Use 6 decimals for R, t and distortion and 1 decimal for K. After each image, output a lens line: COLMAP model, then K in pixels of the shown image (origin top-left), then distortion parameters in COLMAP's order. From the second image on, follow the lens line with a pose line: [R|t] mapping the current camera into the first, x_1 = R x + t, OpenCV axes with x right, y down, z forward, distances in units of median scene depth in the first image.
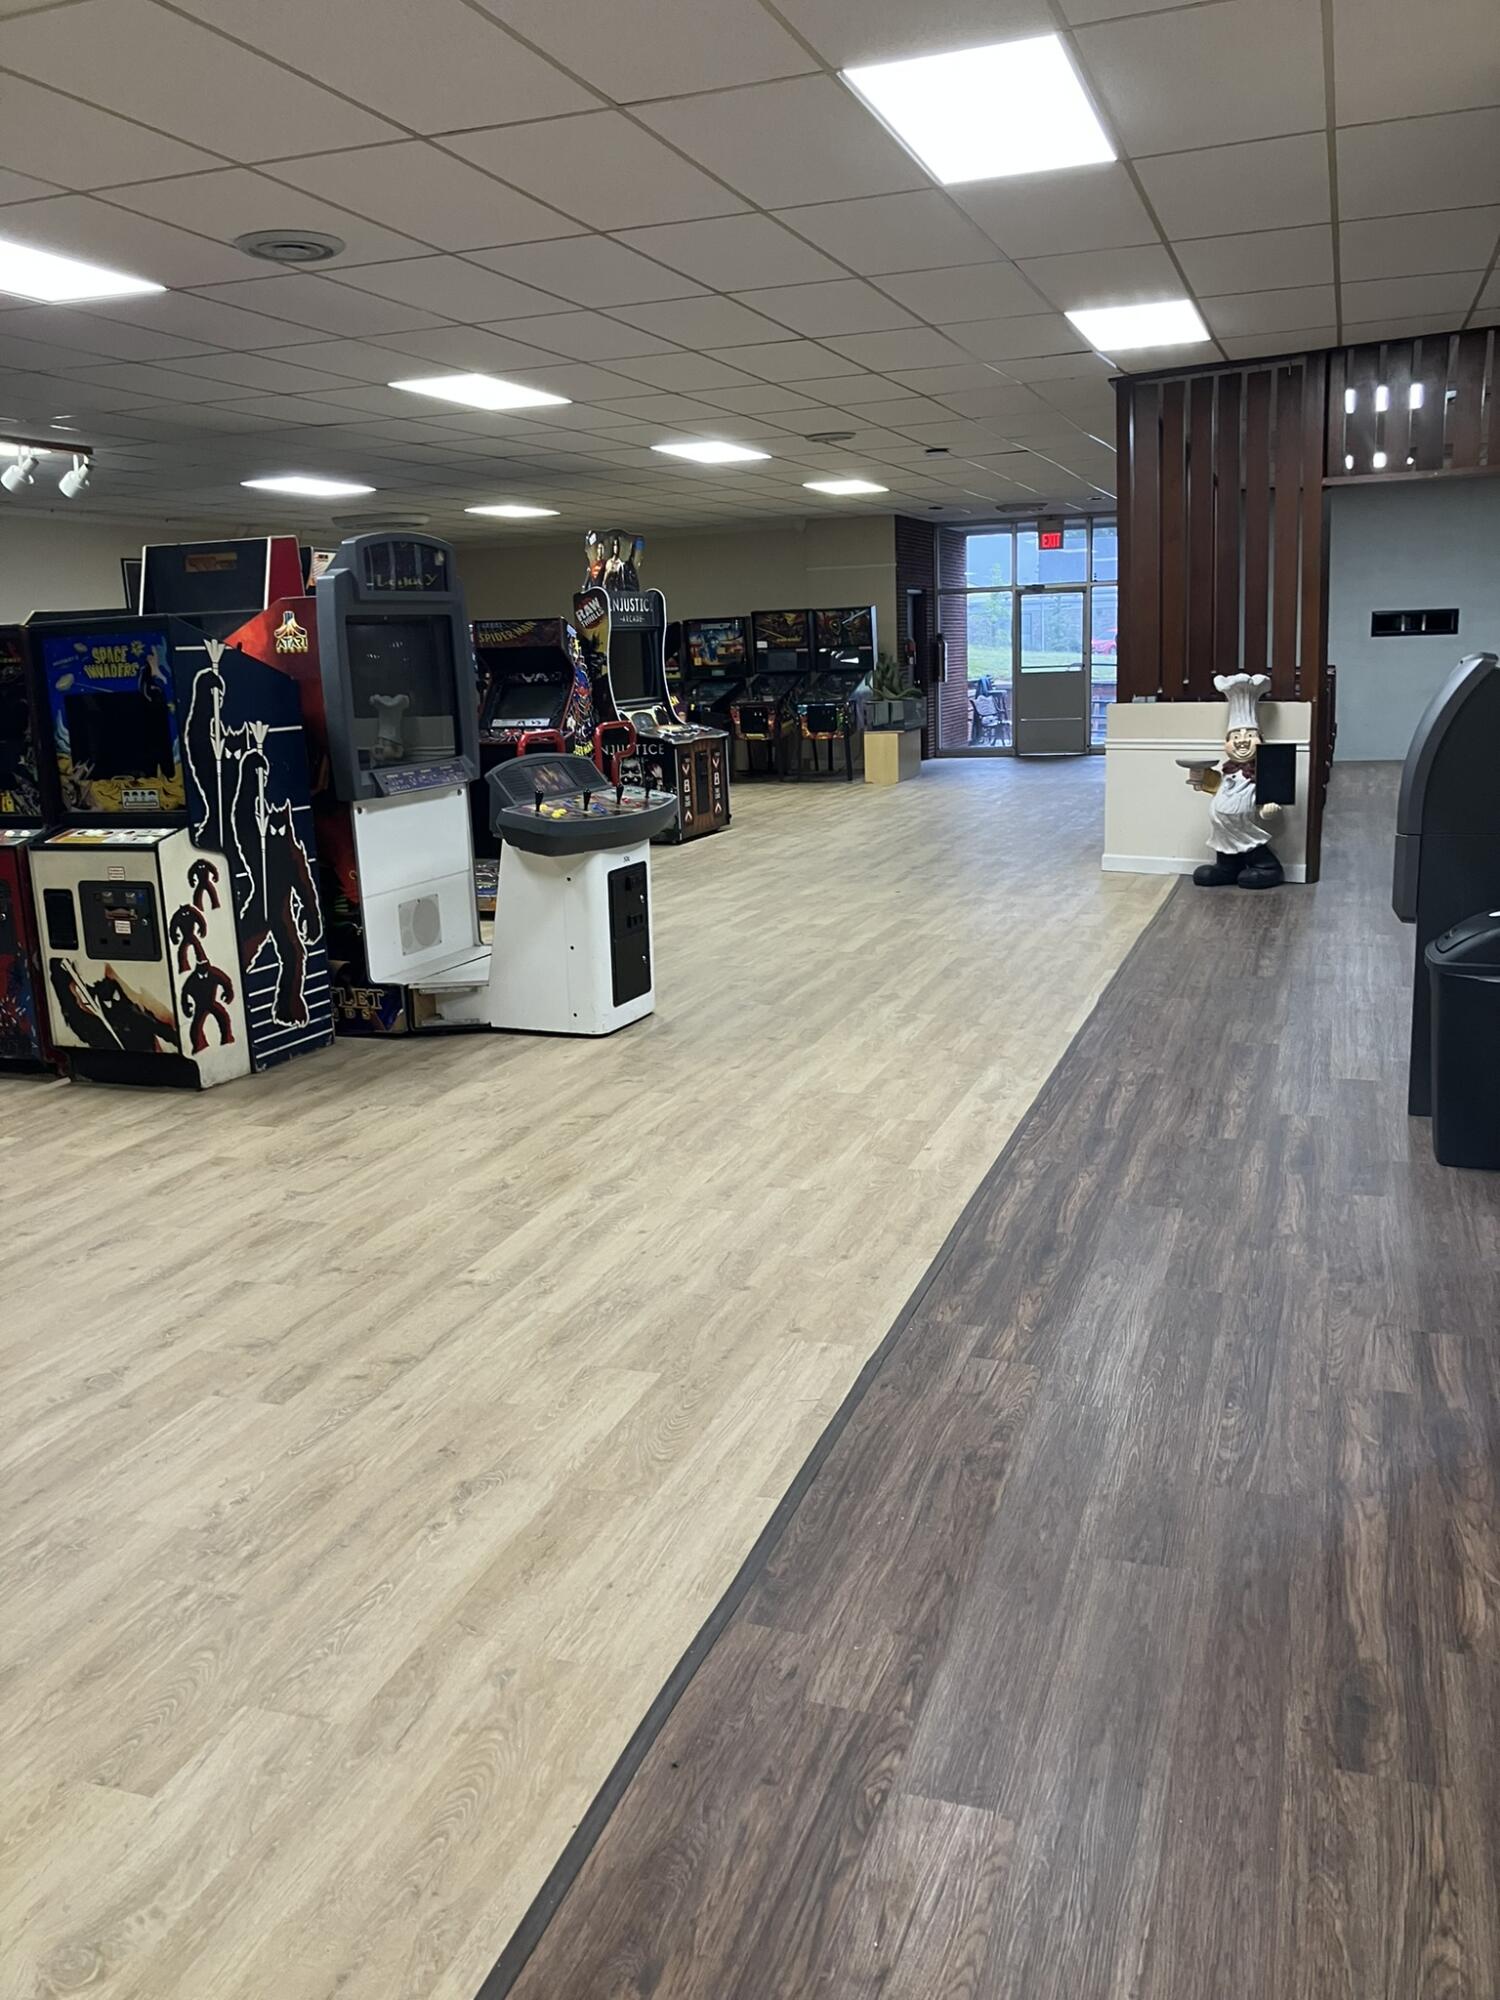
lens RADIAL K [[1626.0, 0, 750.0], [0, 1626.0, 1000.0], [0, 0, 1]] dist [0.066945, -0.160060]
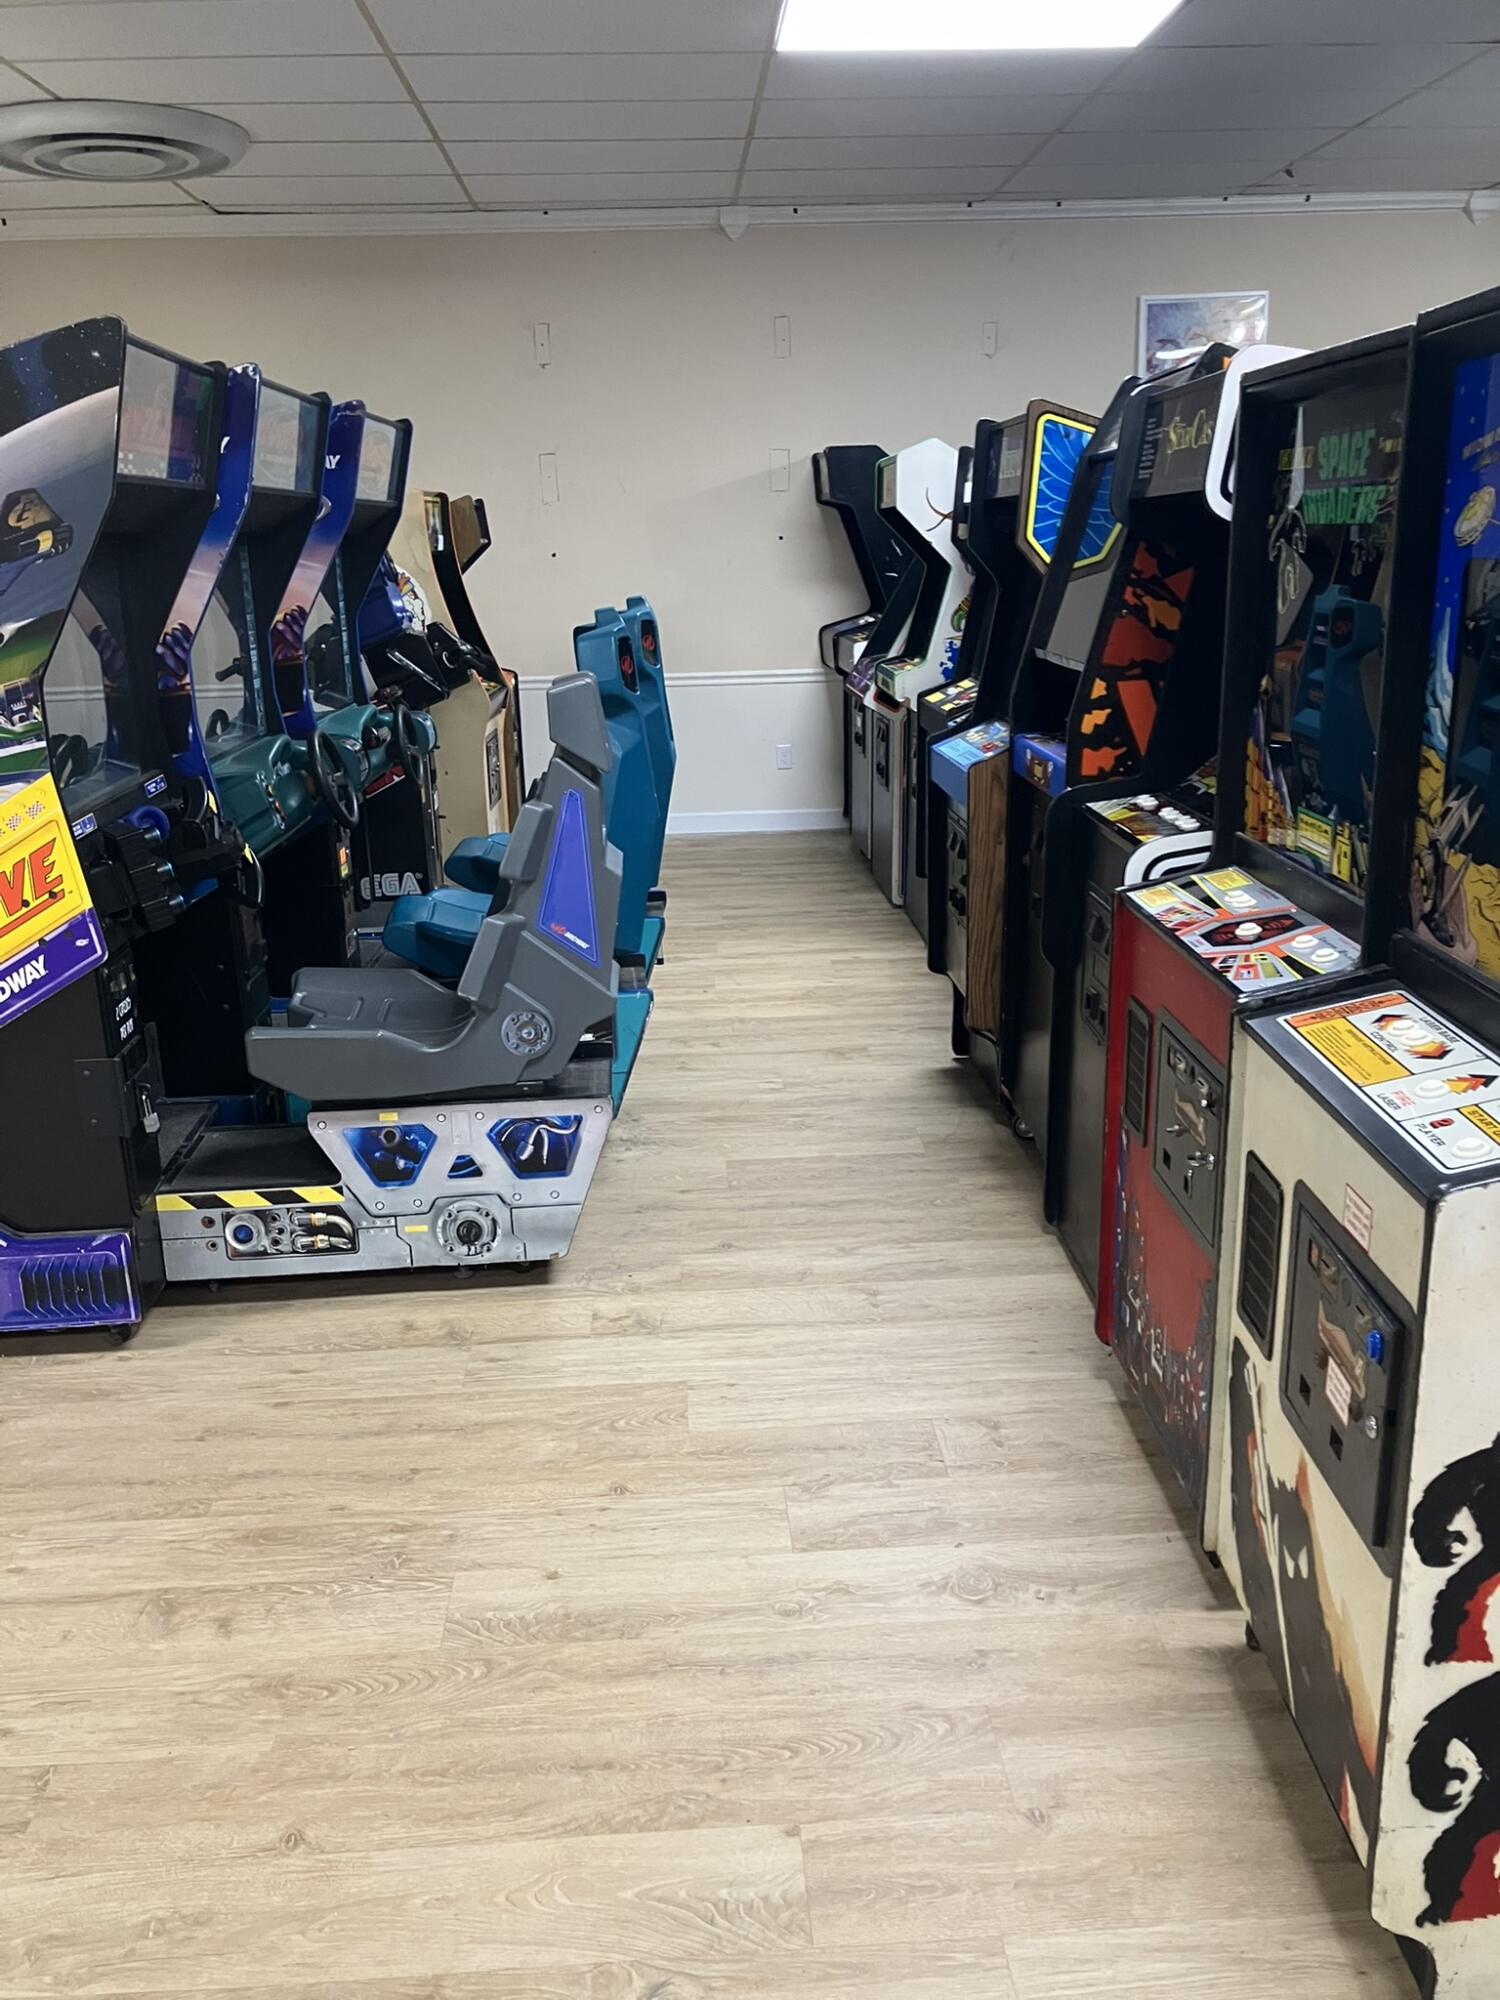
lens RADIAL K [[1611.1, 0, 750.0], [0, 1611.1, 1000.0], [0, 0, 1]] dist [0.000608, -0.001613]
pose [[0.378339, 0.279037, -0.882609, -0.187400], [-0.181119, 0.957369, 0.225034, -0.152543], [0.907775, 0.074718, 0.412749, 0.768496]]
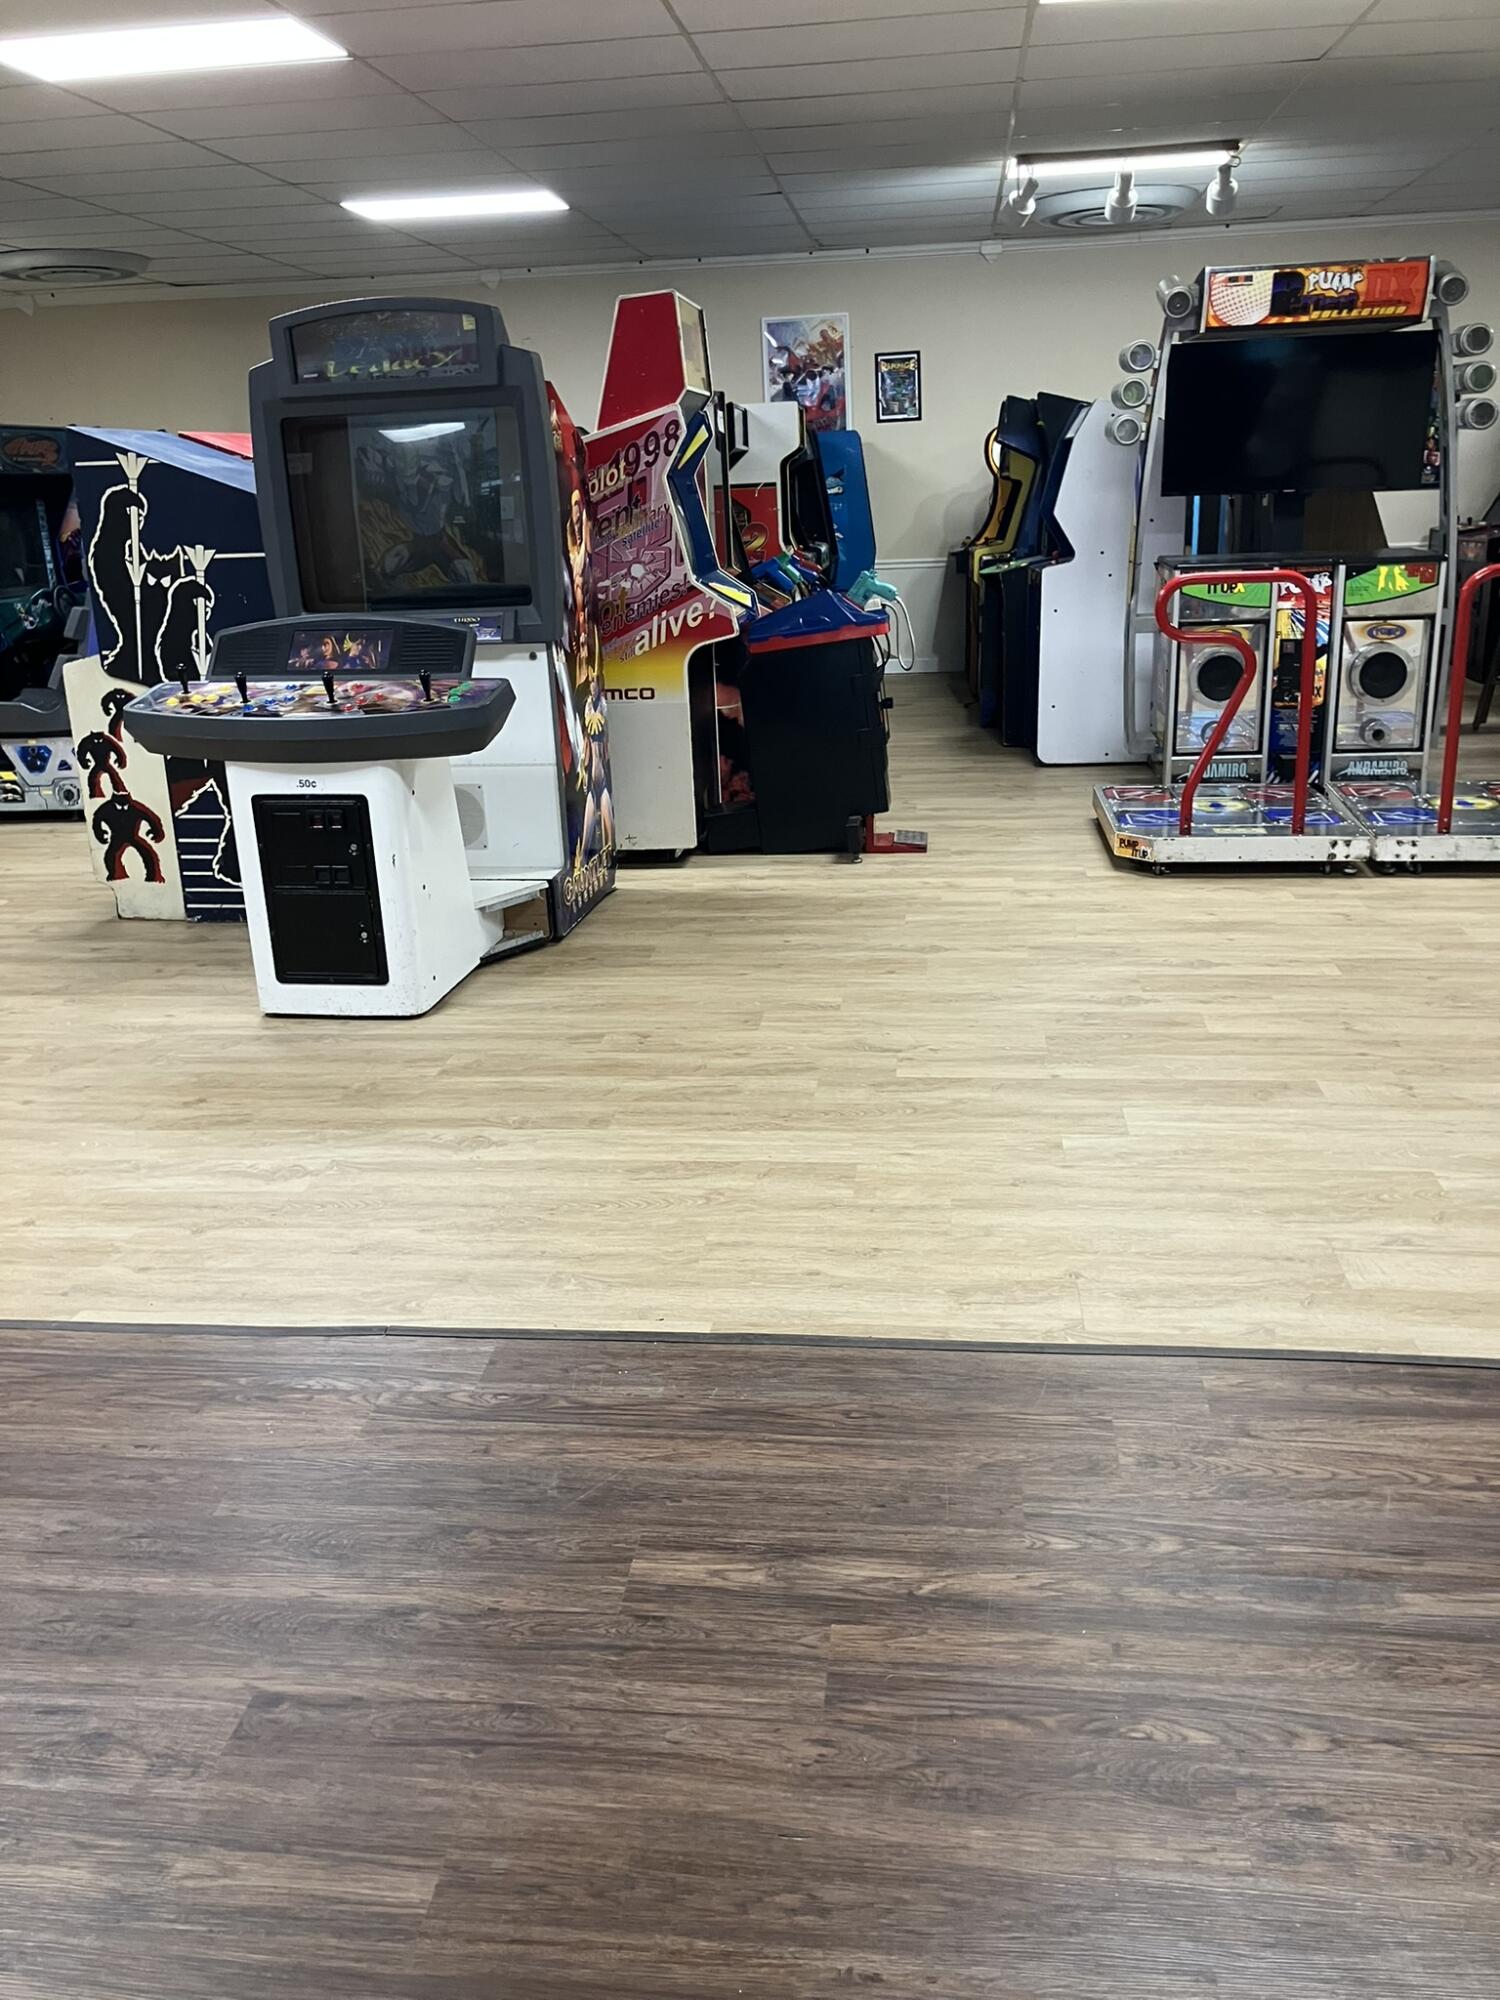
lens RADIAL K [[1626.0, 0, 750.0], [0, 1626.0, 1000.0], [0, 0, 1]] dist [0.066945, -0.160060]
pose [[0.214109, 0.321548, -0.922369, 0.688332], [-0.178492, 0.941247, 0.286696, -0.253933], [0.960363, 0.103252, 0.258923, 1.114204]]
